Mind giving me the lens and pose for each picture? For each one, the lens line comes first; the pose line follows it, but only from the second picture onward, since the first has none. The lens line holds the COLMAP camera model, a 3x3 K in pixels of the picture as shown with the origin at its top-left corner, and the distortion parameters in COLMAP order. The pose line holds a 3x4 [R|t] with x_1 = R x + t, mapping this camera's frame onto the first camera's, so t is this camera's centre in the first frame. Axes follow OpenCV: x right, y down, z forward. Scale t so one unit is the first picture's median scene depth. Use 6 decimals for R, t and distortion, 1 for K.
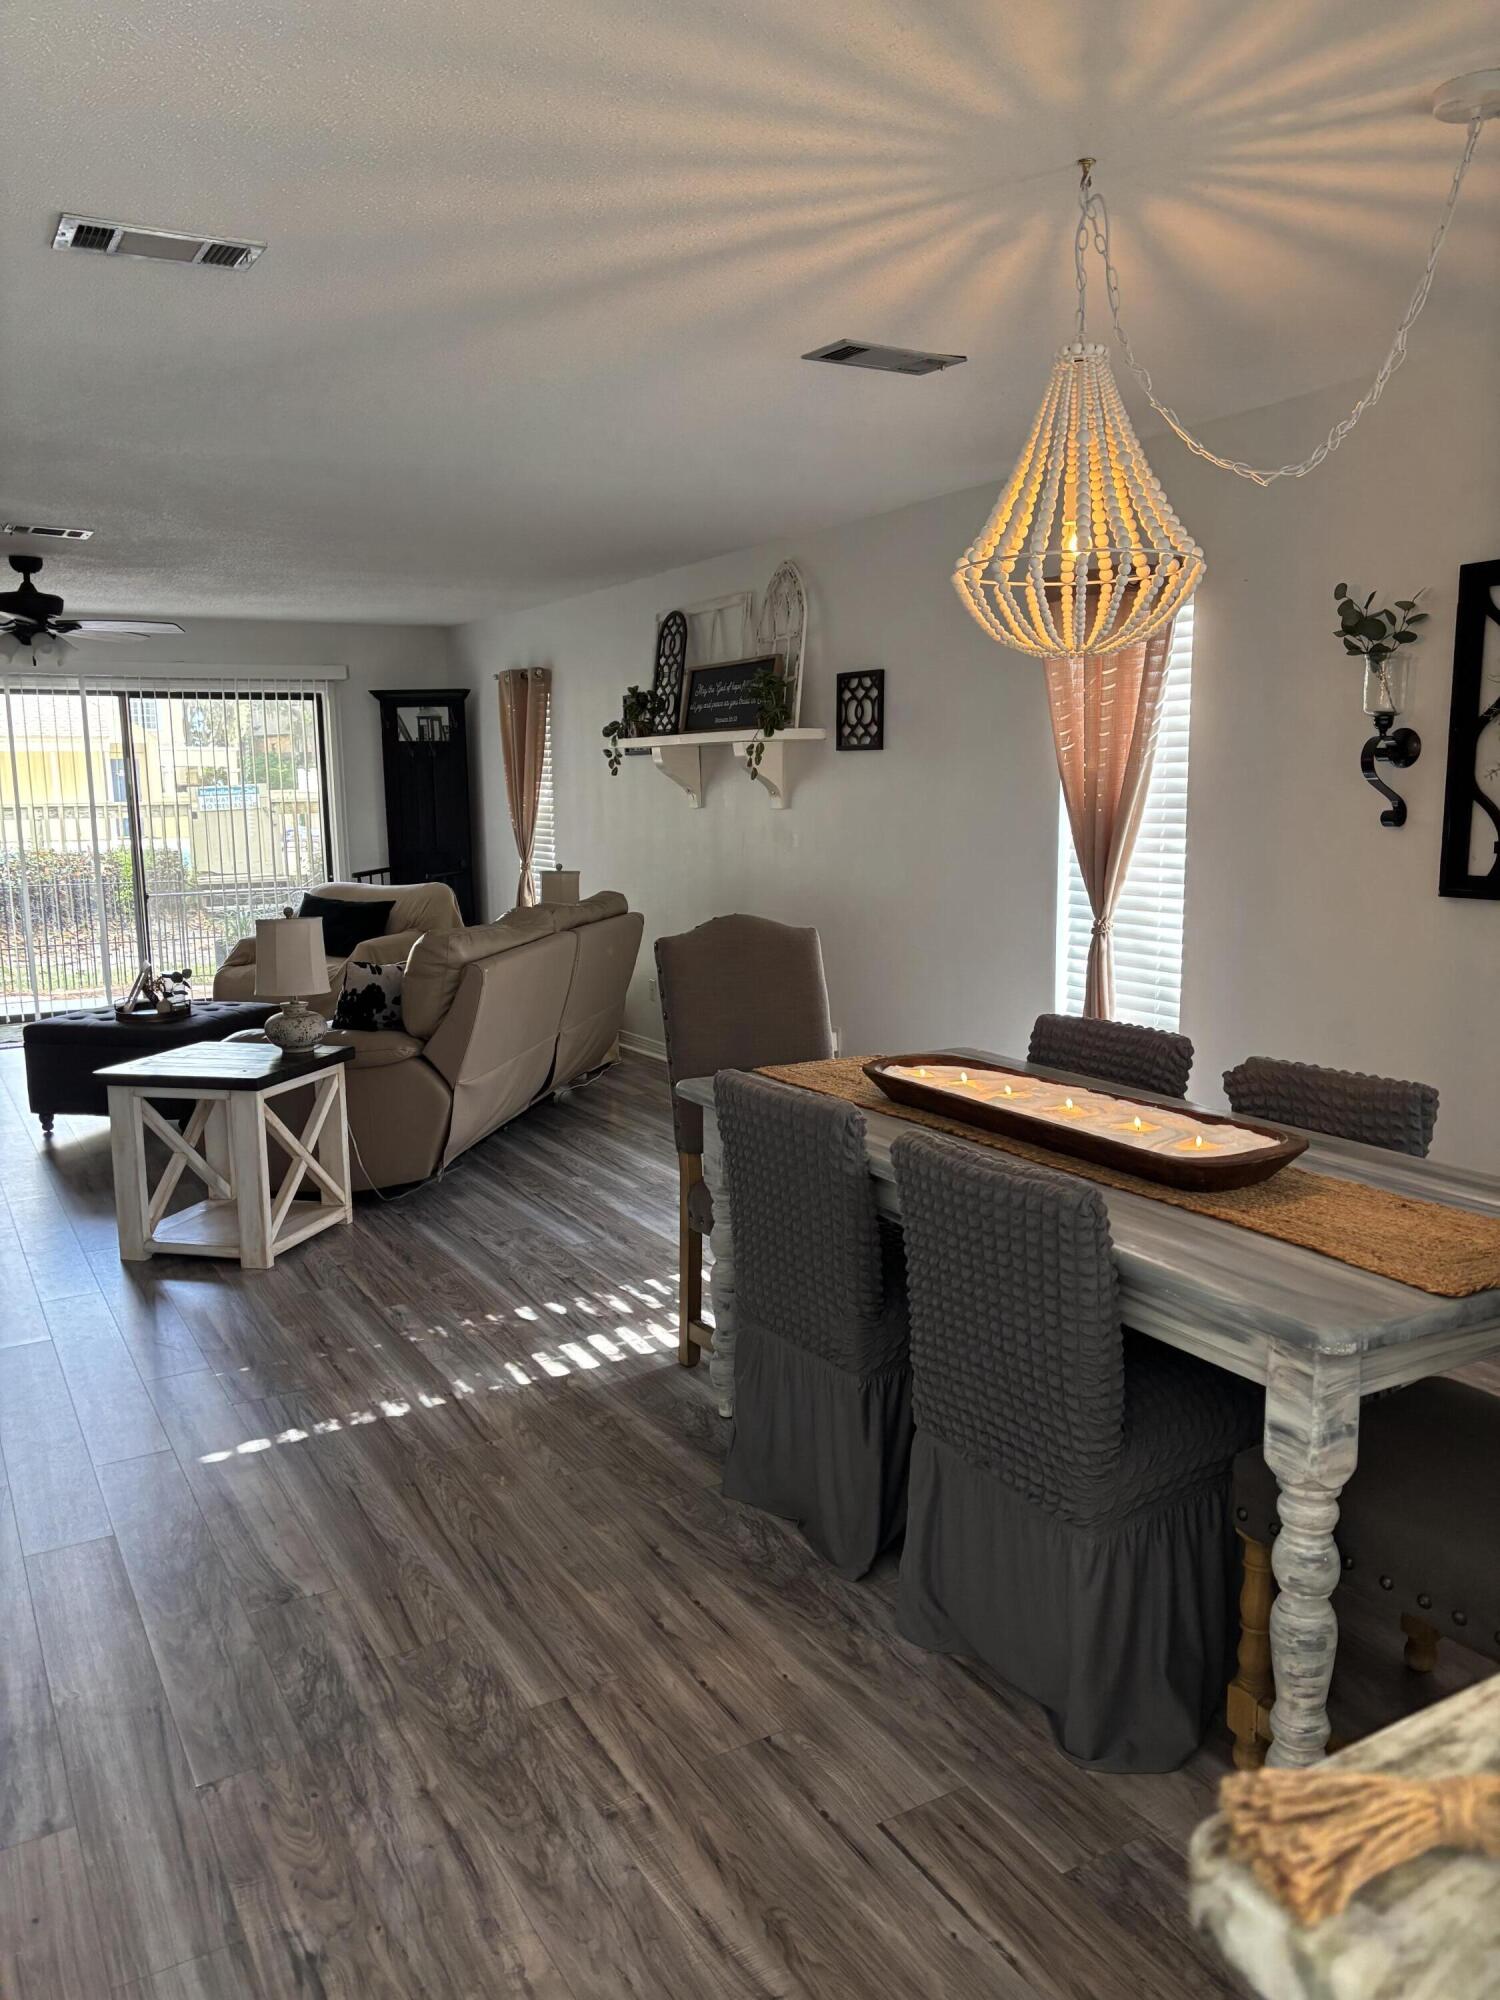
lens RADIAL K [[1504.1, 0, 764.5], [0, 1504.1, 1021.6], [0, 0, 1]] dist [0.047412, -0.051893]
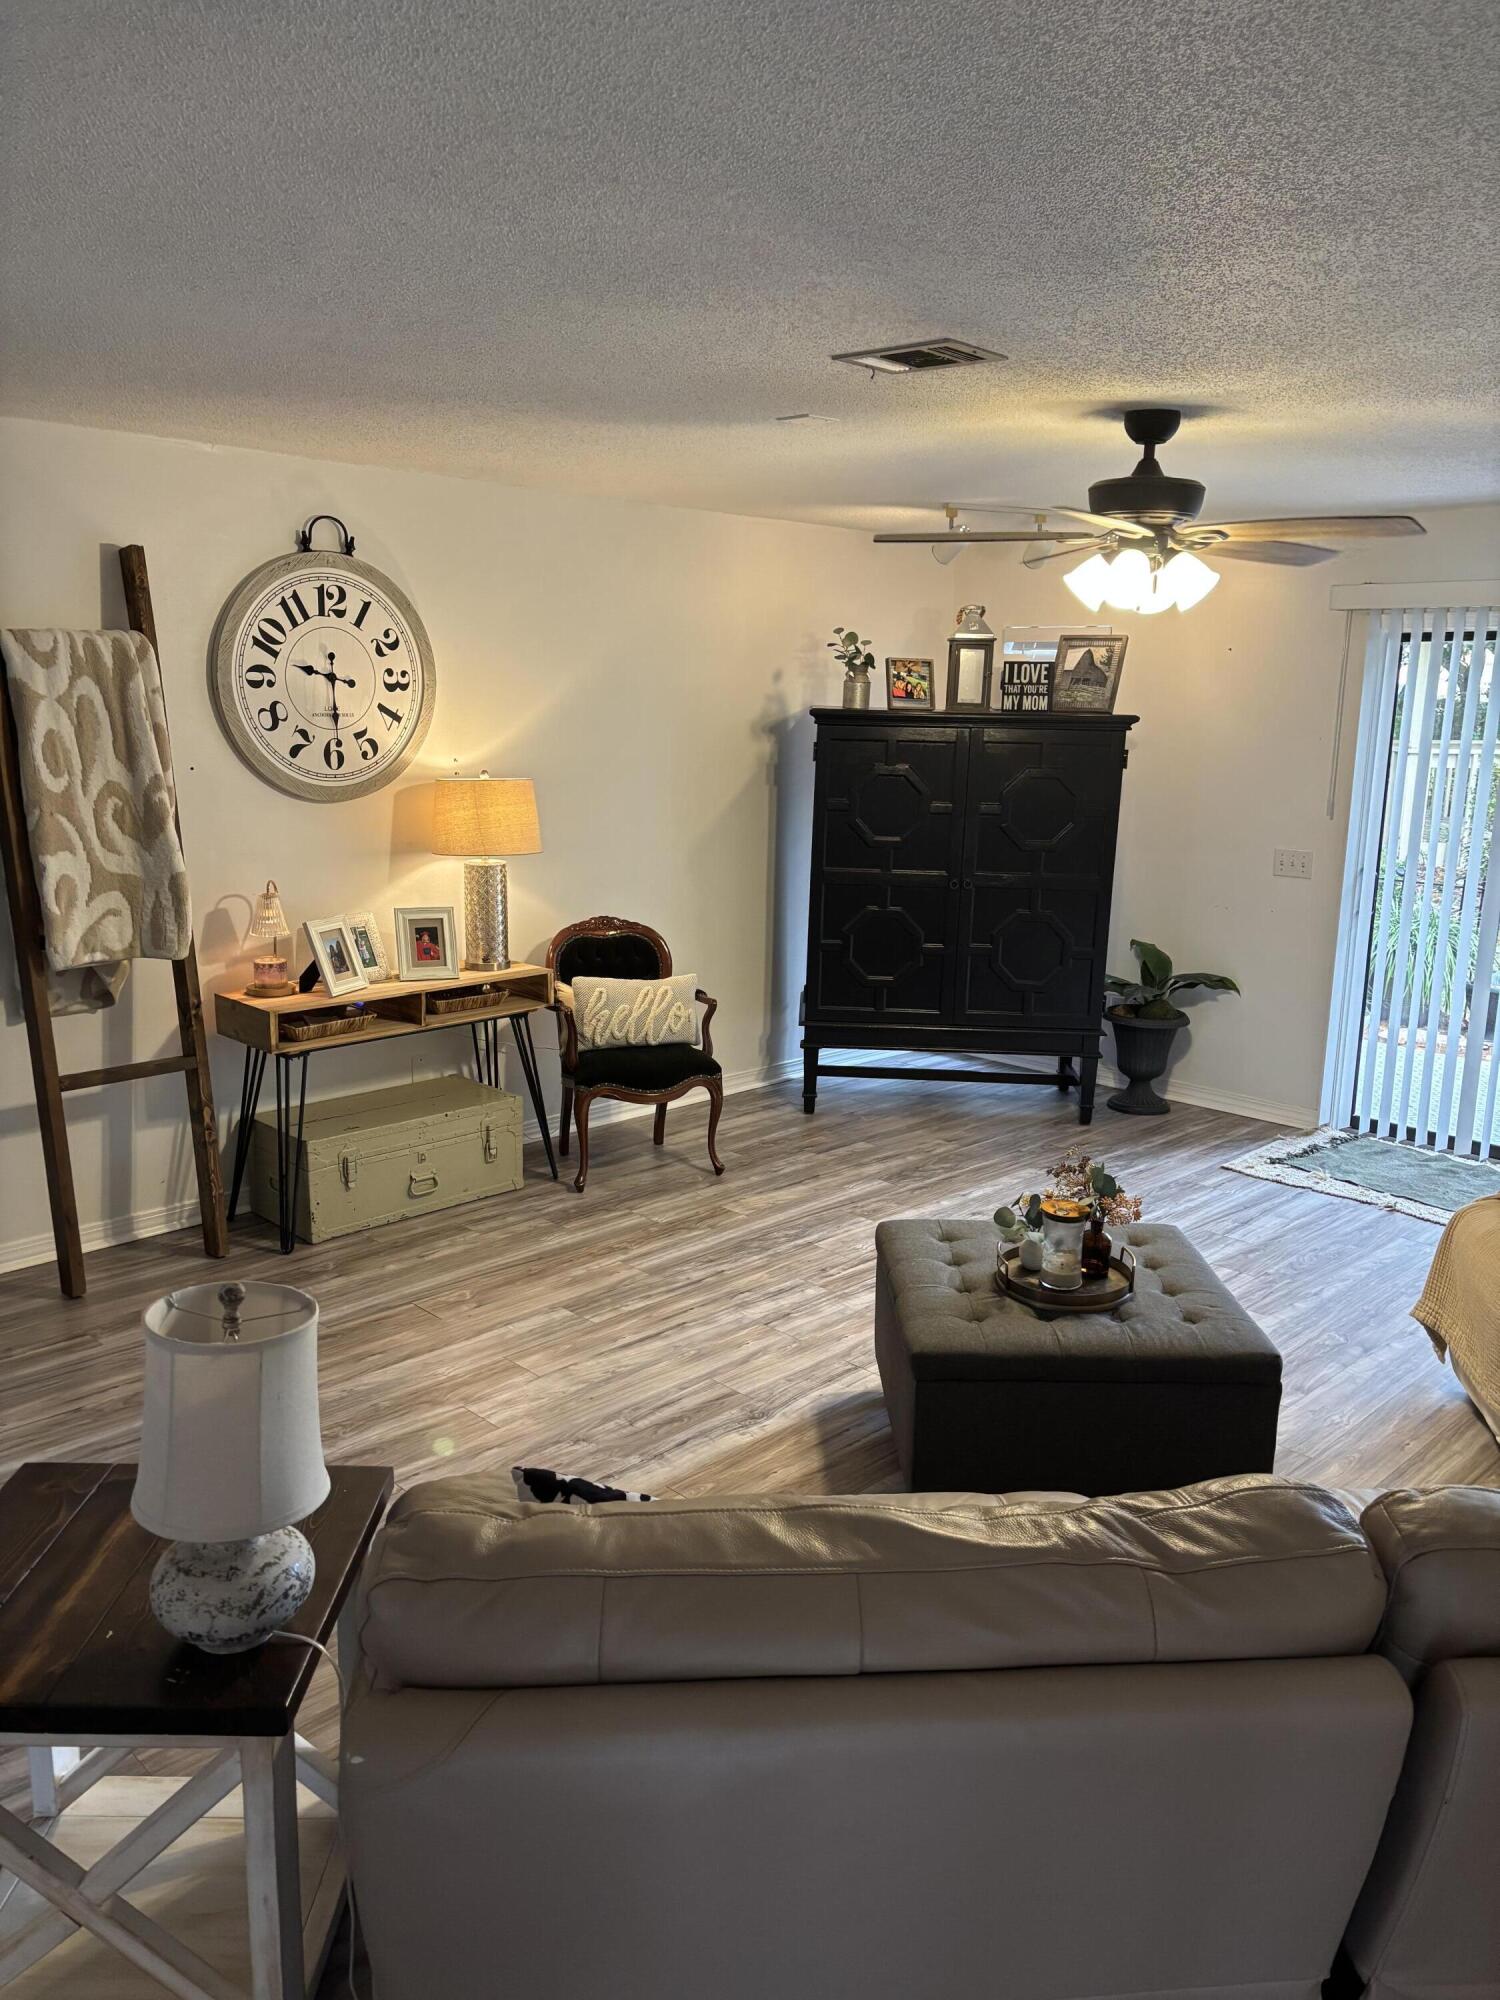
lens RADIAL K [[1504.1, 0, 766.6], [0, 1504.1, 1010.1], [0, 0, 1]] dist [0.047412, -0.051893]
pose [[0.259420, 0.221629, -0.939990, 0.093417], [-0.178026, 0.967607, 0.179009, -0.359768], [0.949214, 0.120904, 0.290472, 1.559645]]
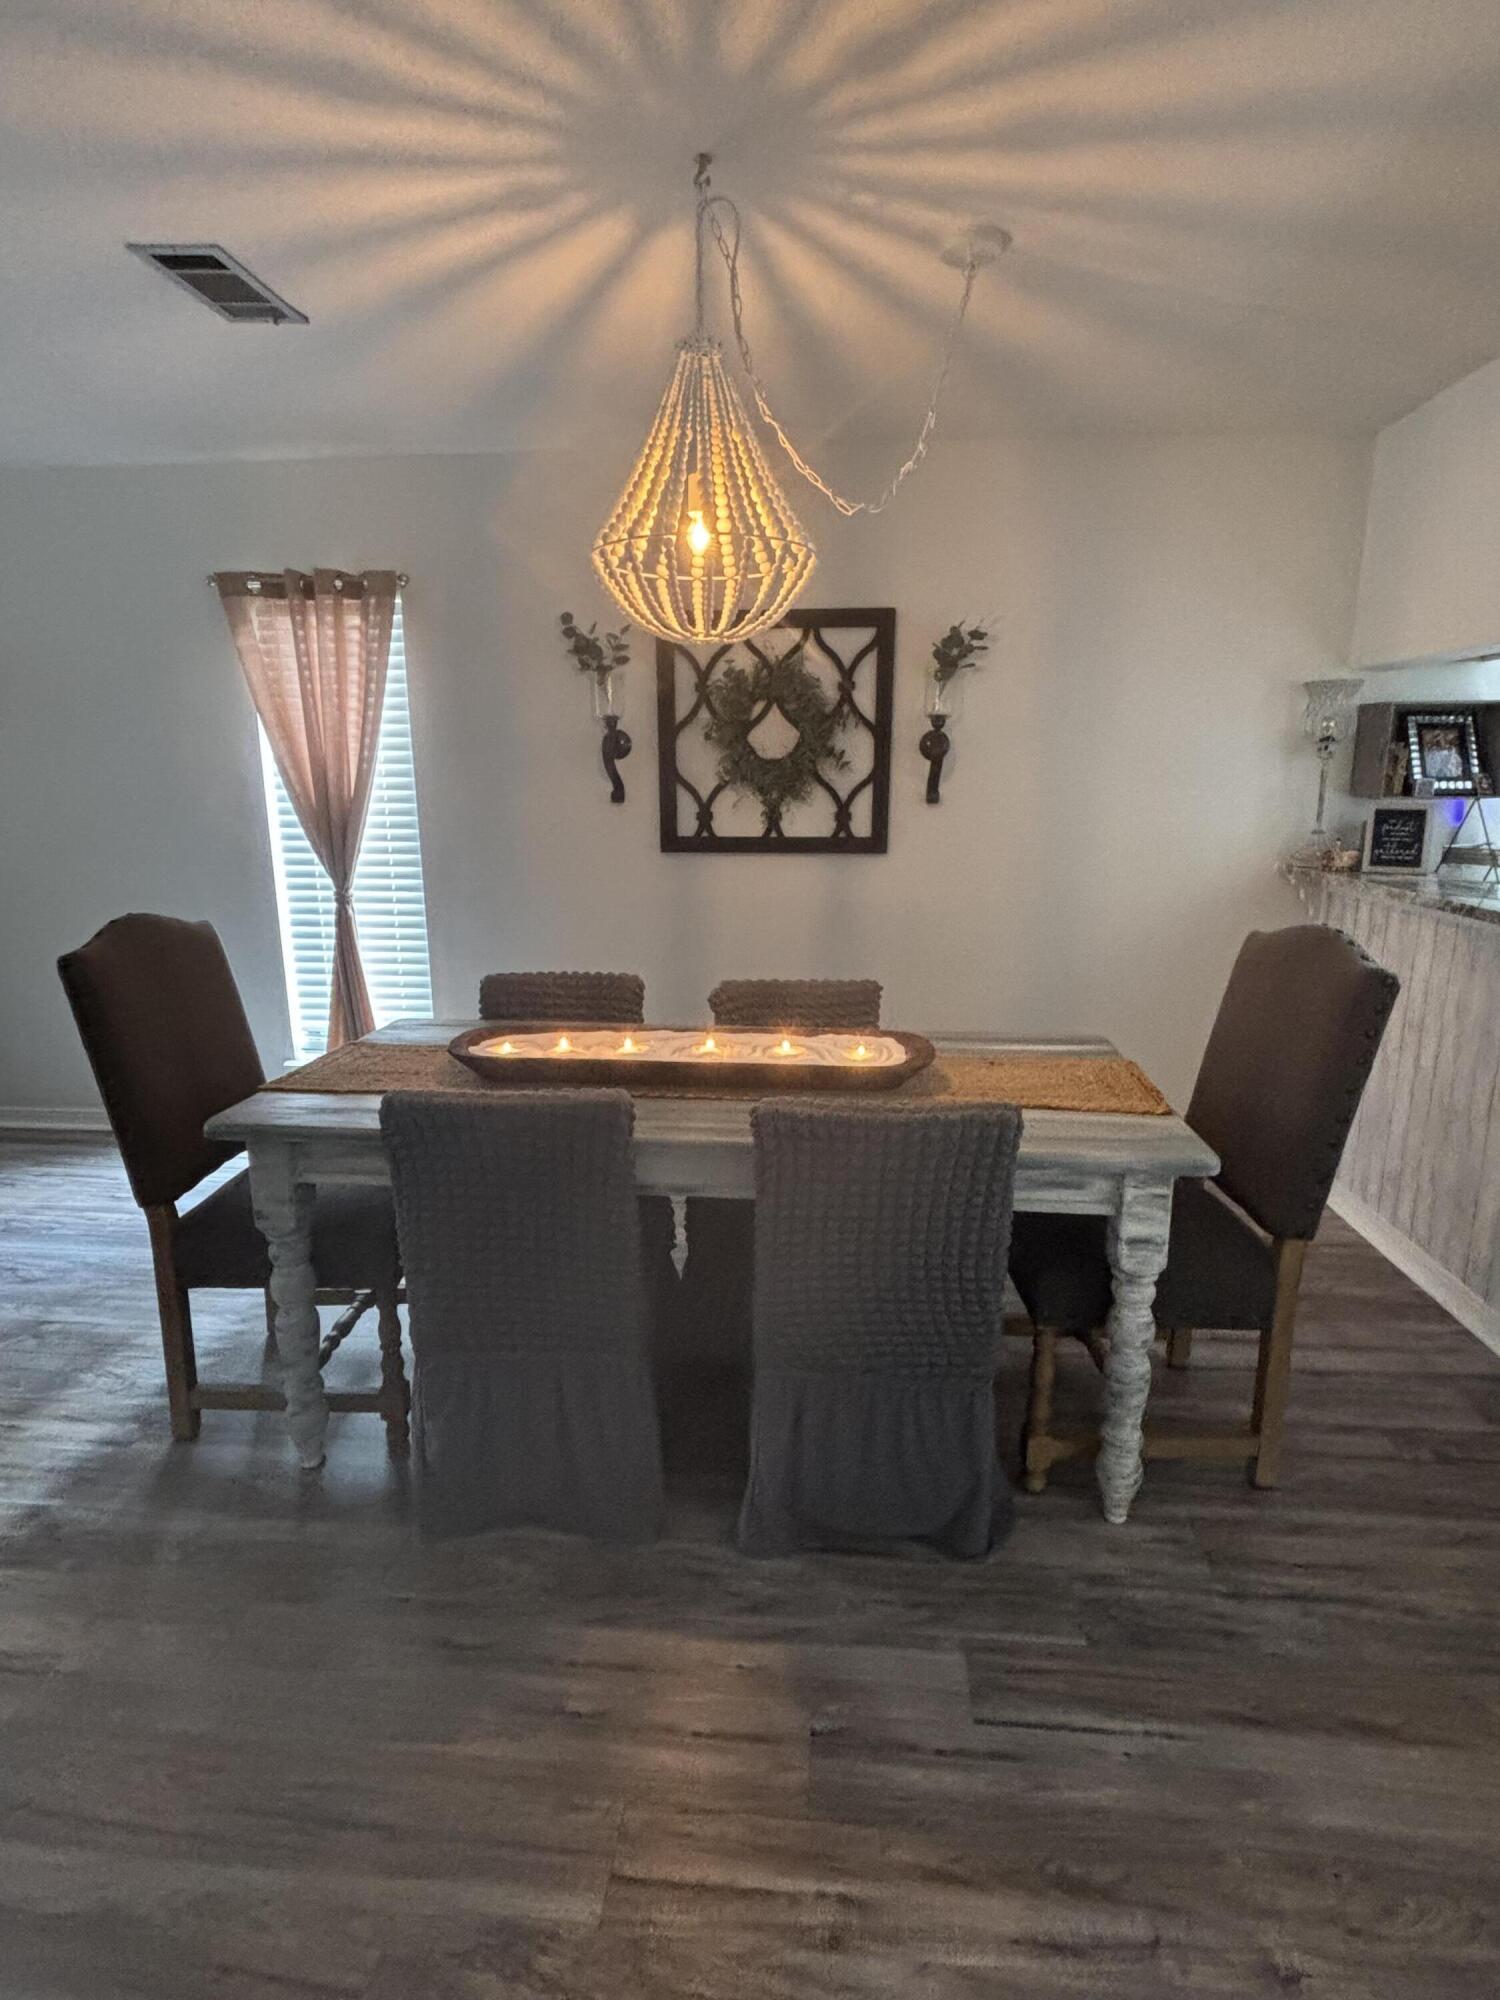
lens RADIAL K [[1005.5, 0, 756.7], [0, 1005.5, 1003.5], [0, 0, 1]] dist [-0.006705, 0.003115]
pose [[0.573330, -0.173411, 0.800763, -0.339123], [0.123656, 0.984464, 0.124658, -0.059246], [-0.809940, 0.027550, 0.585866, 0.467767]]
